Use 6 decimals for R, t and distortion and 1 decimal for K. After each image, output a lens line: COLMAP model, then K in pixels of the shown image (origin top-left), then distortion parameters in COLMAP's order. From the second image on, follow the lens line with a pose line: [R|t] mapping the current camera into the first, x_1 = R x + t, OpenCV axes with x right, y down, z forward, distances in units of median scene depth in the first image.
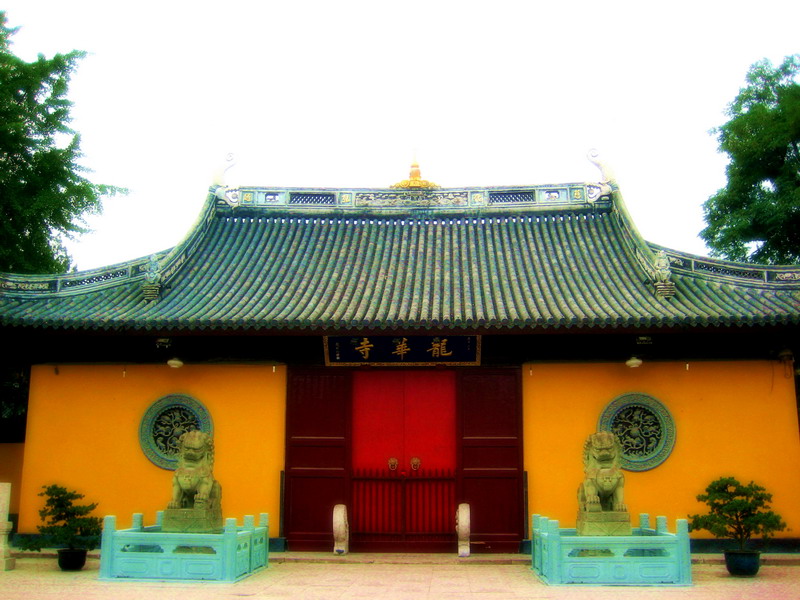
lens RADIAL K [[834.3, 0, 399.1], [0, 834.3, 307.9], [0, 0, 1]] dist [-0.056862, 0.000000]
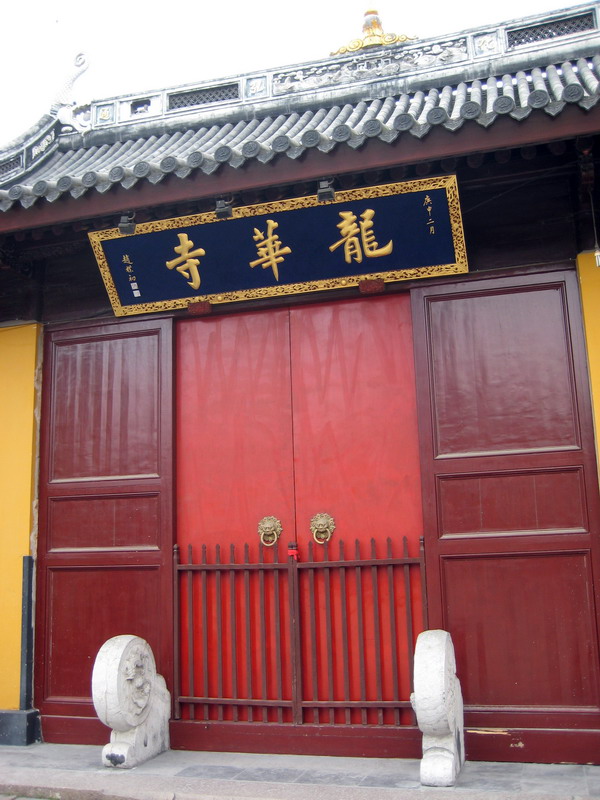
lens RADIAL K [[834.3, 0, 302.3], [0, 834.3, 392.2], [0, 0, 1]] dist [-0.056862, 0.000000]
pose [[0.972498, -0.079909, -0.218773, 0.078439], [0.077627, 0.996801, -0.019022, 0.097378], [0.219594, 0.001516, 0.975590, 0.458806]]
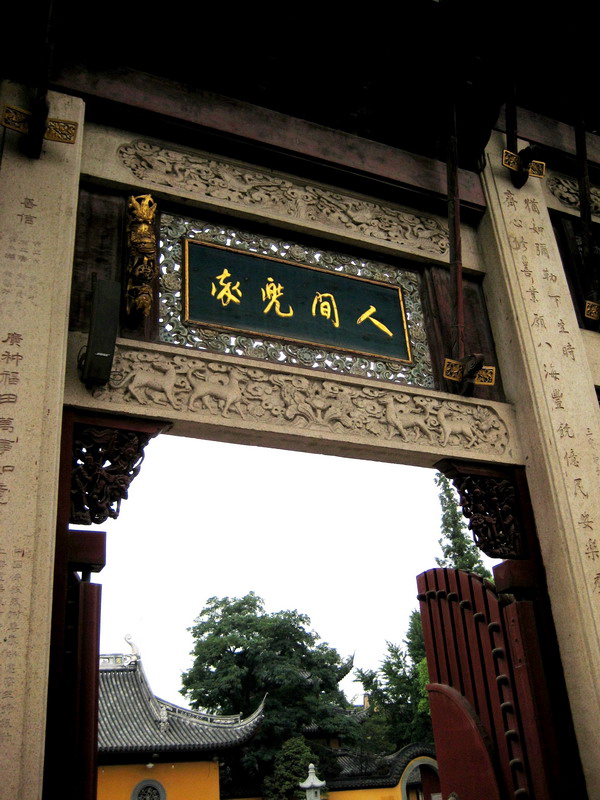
lens RADIAL K [[834.3, 0, 298.0], [0, 834.3, 400.9], [0, 0, 1]] dist [-0.056862, 0.000000]
pose [[0.868445, 0.153210, 0.471518, -0.419179], [-0.028956, 0.965104, -0.260260, -0.235461], [-0.494939, 0.212369, 0.842577, -0.931962]]
